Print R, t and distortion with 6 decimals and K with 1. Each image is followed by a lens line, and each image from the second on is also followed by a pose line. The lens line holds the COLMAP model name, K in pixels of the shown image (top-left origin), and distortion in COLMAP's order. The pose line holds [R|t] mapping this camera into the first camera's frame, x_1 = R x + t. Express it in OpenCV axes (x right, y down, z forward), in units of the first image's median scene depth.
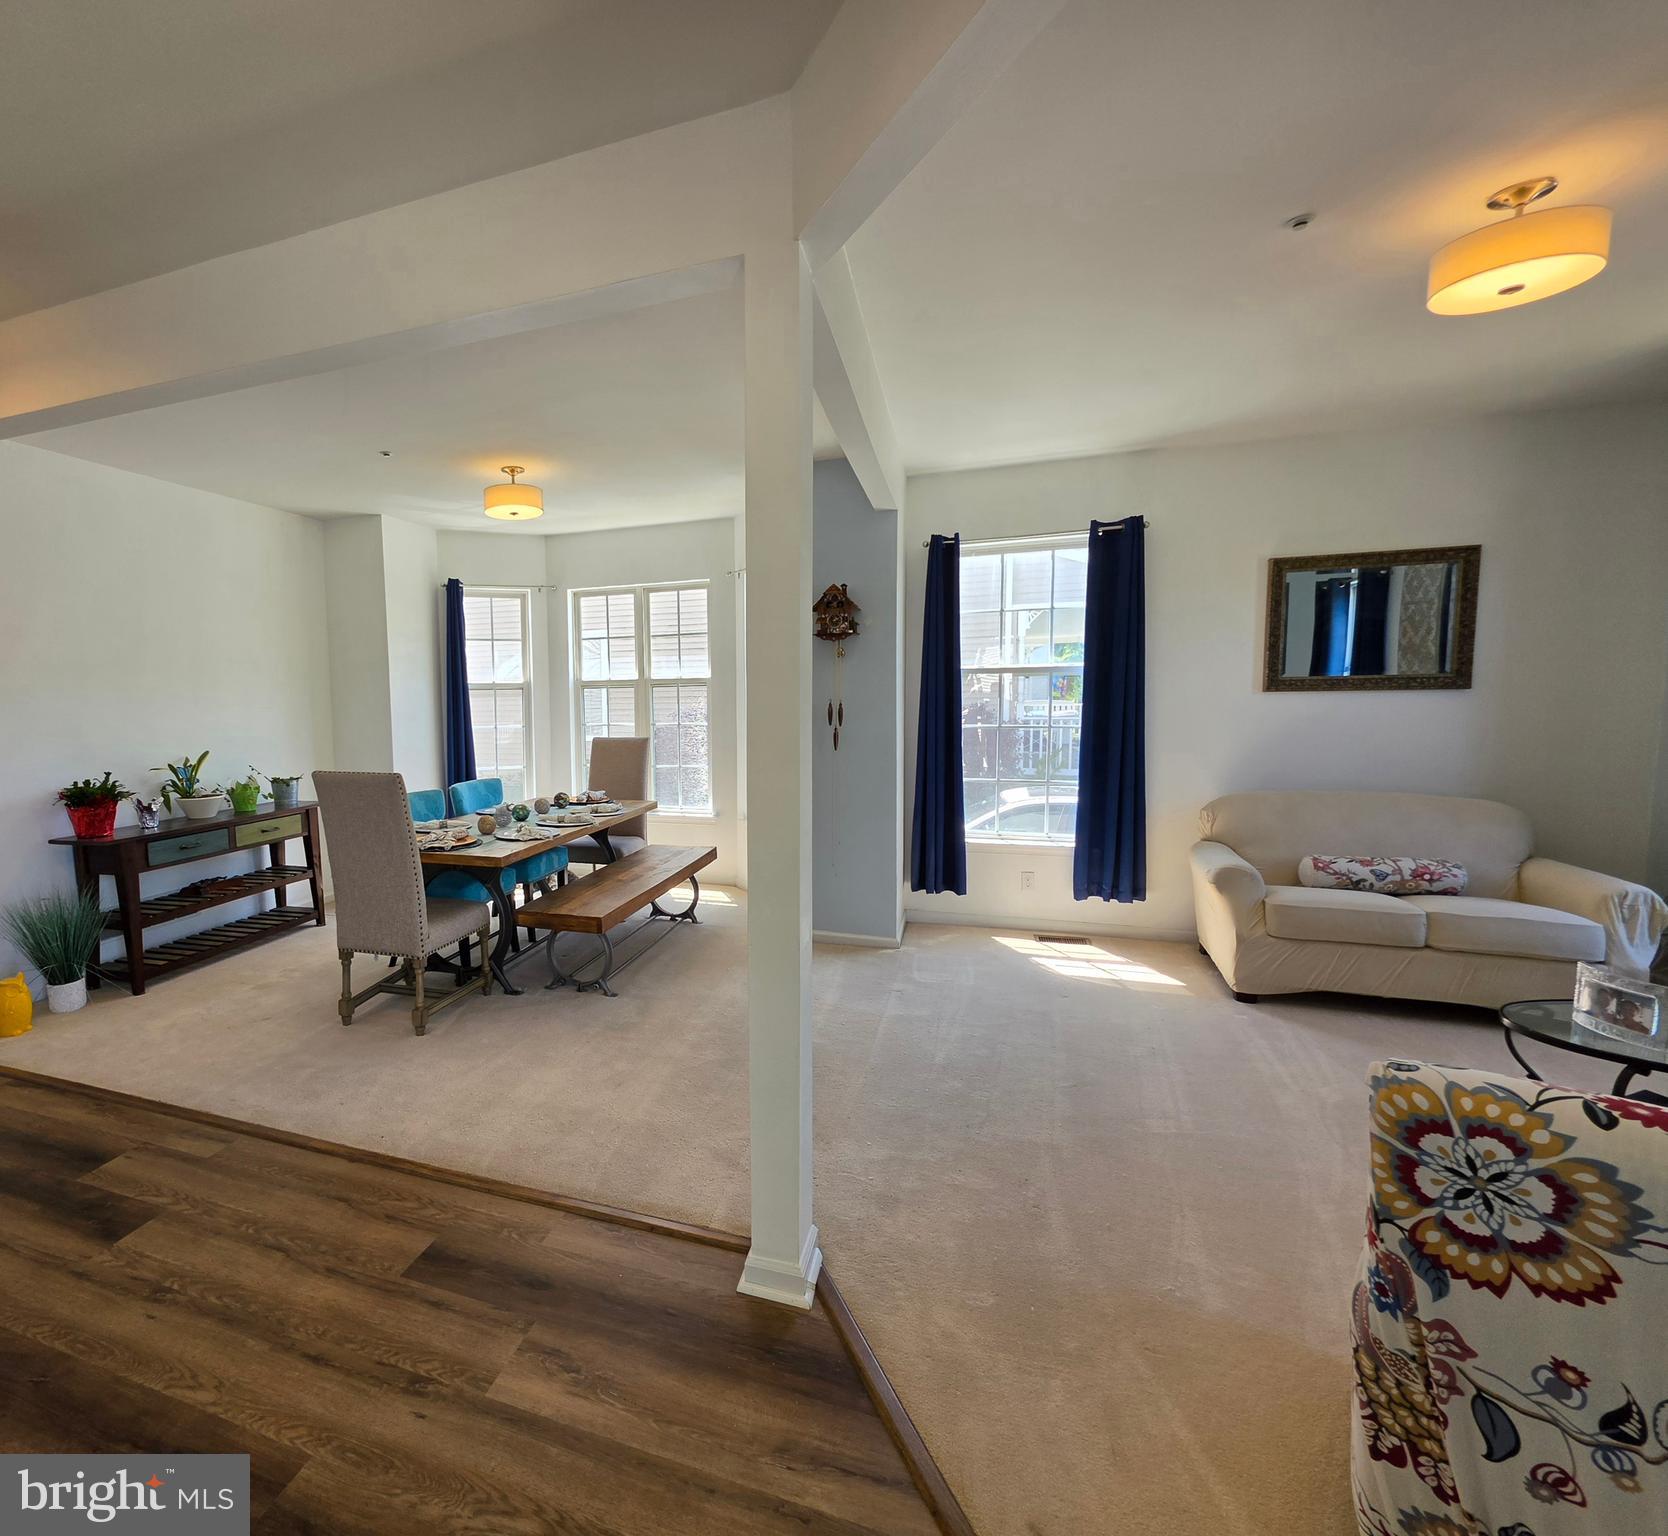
lens RADIAL K [[815.5, 0, 652.5], [0, 815.5, 768.9], [0, 0, 1]] dist [-0.002499, 0.000021]
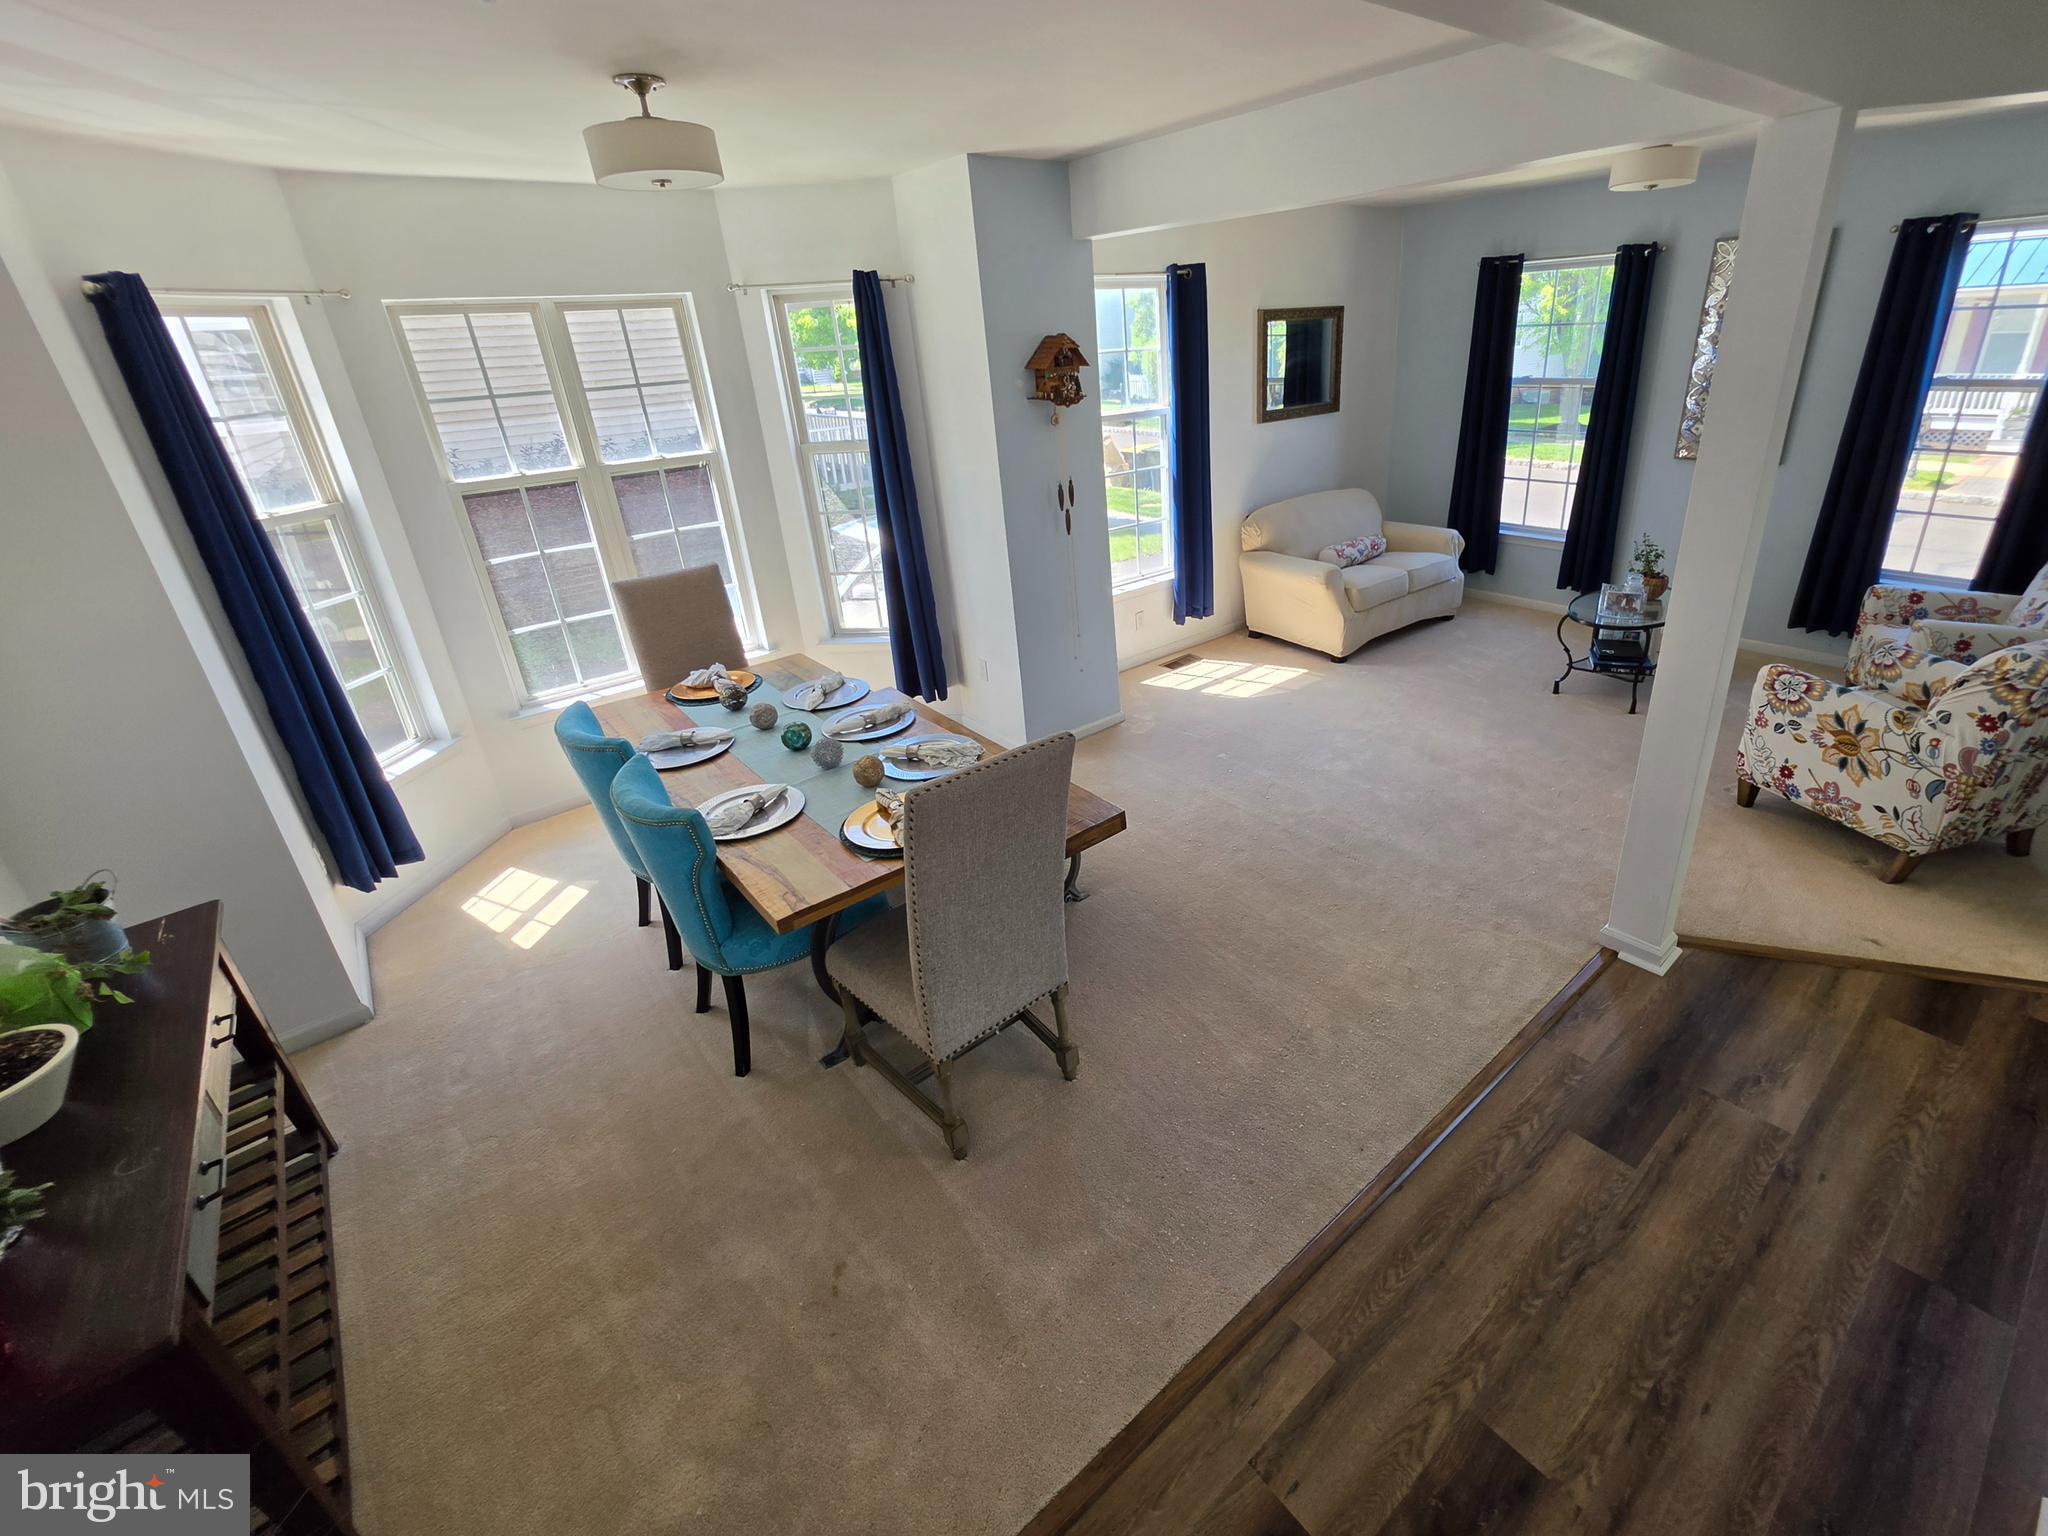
lens RADIAL K [[892.6, 0, 1114.3], [0, 892.6, 710.0], [0, 0, 1]] dist [-0.003628, -0.000166]
pose [[0.475755, -0.349387, 0.807208, -0.634211], [0.123475, 0.935164, 0.331997, -0.170576], [-0.870868, -0.058280, 0.488050, 0.513597]]
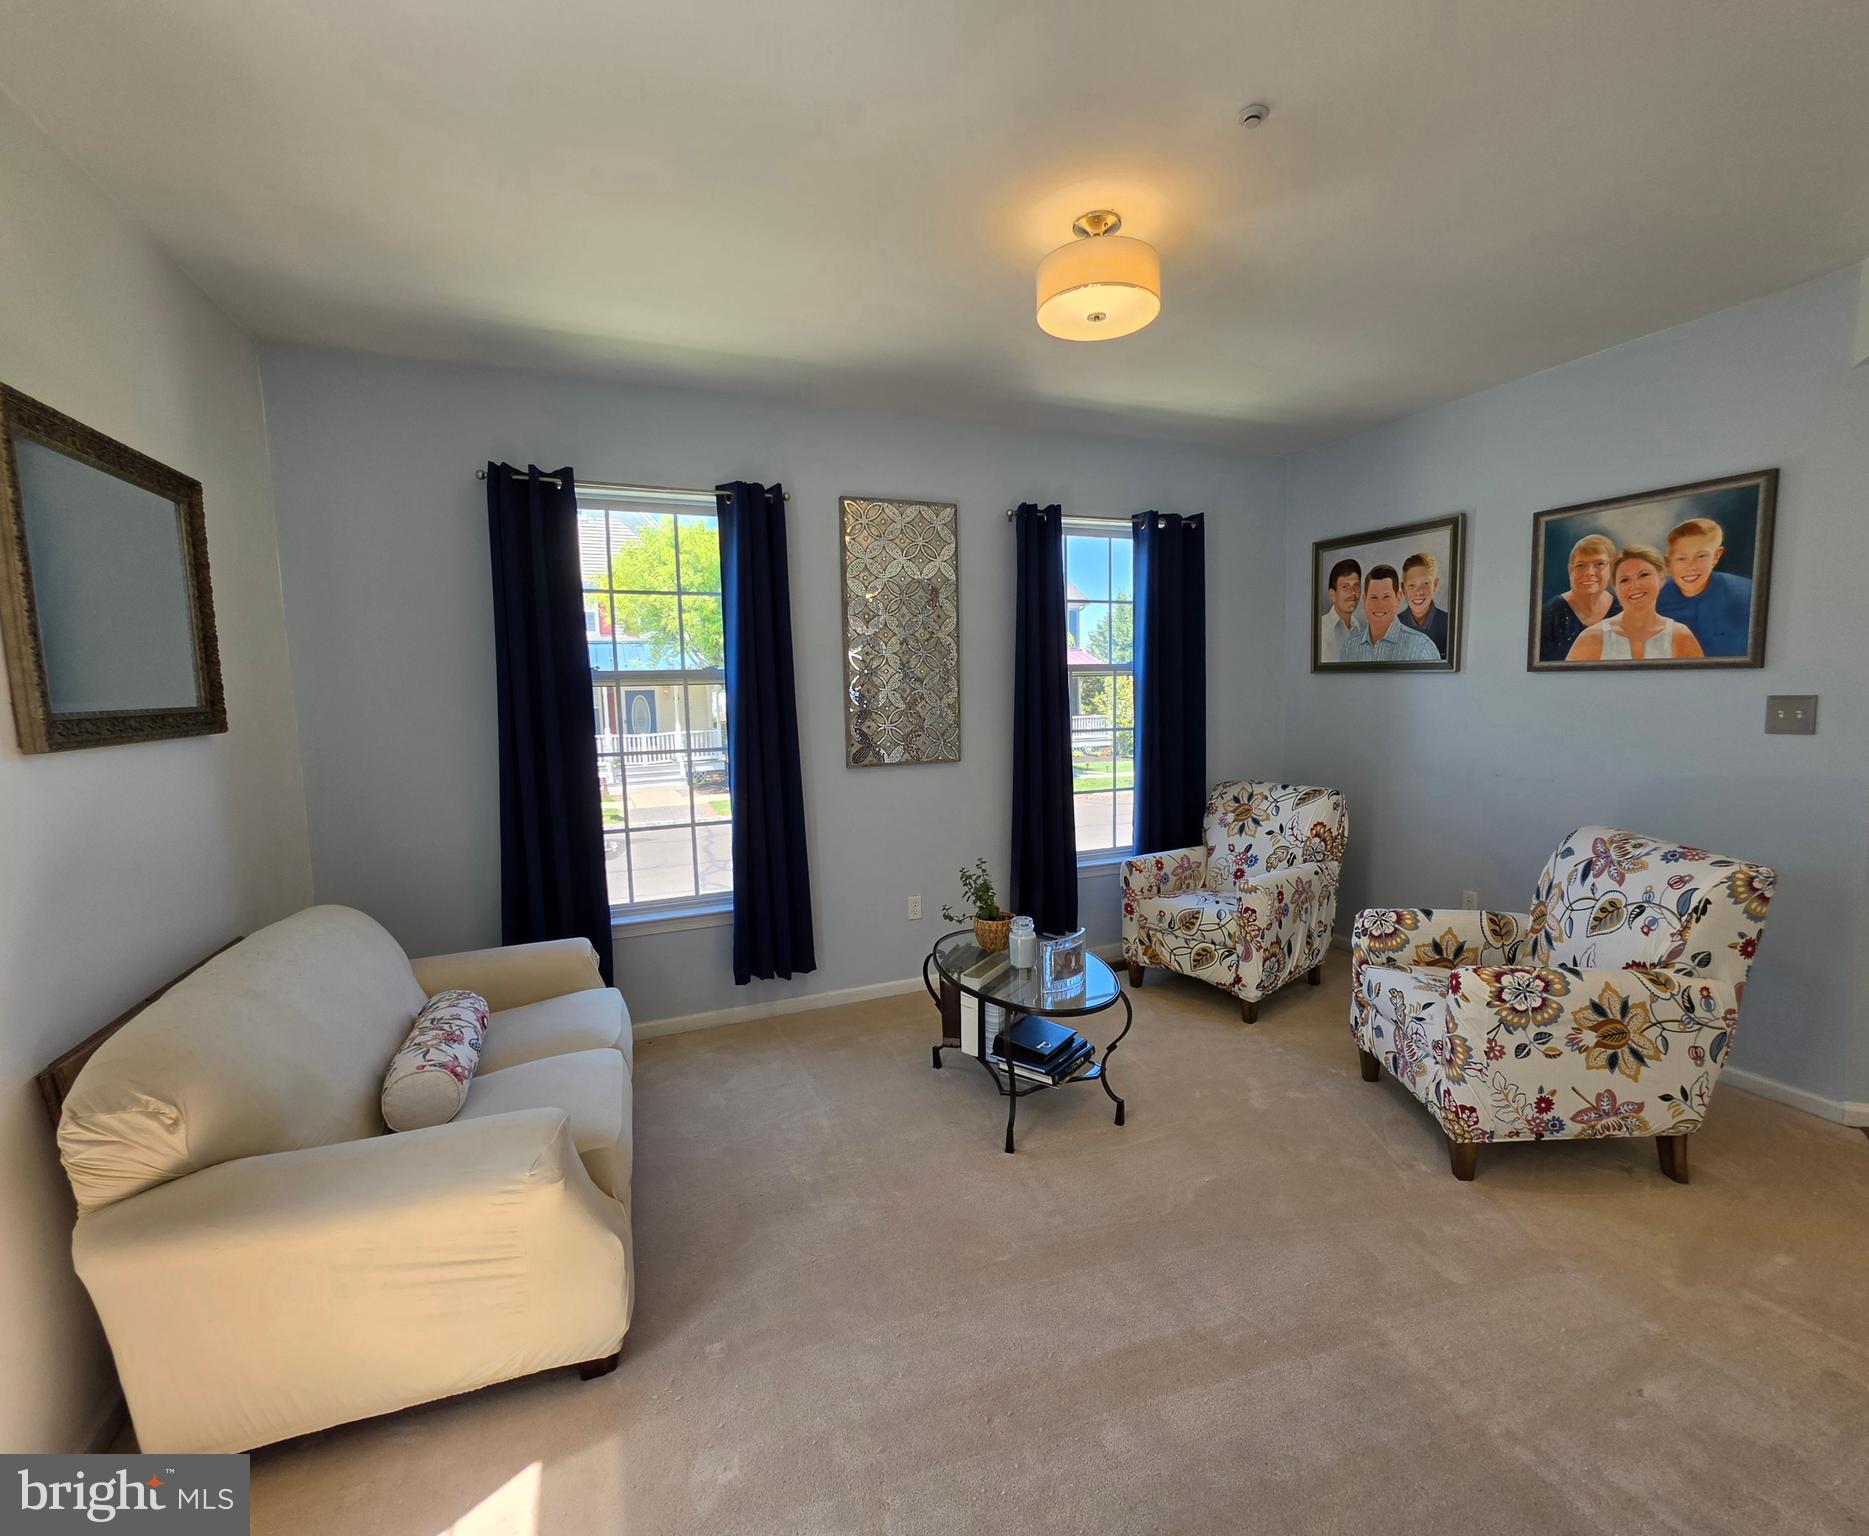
lens RADIAL K [[832.6, 0, 960.1], [0, 832.6, 770.0], [0, 0, 1]] dist [-0.002479, -0.000249]
pose [[-0.696272, -0.043509, 0.716458, 0.207371], [0.099513, 0.982670, 0.156385, -0.107046], [-0.710846, 0.180183, -0.679876, 0.987763]]
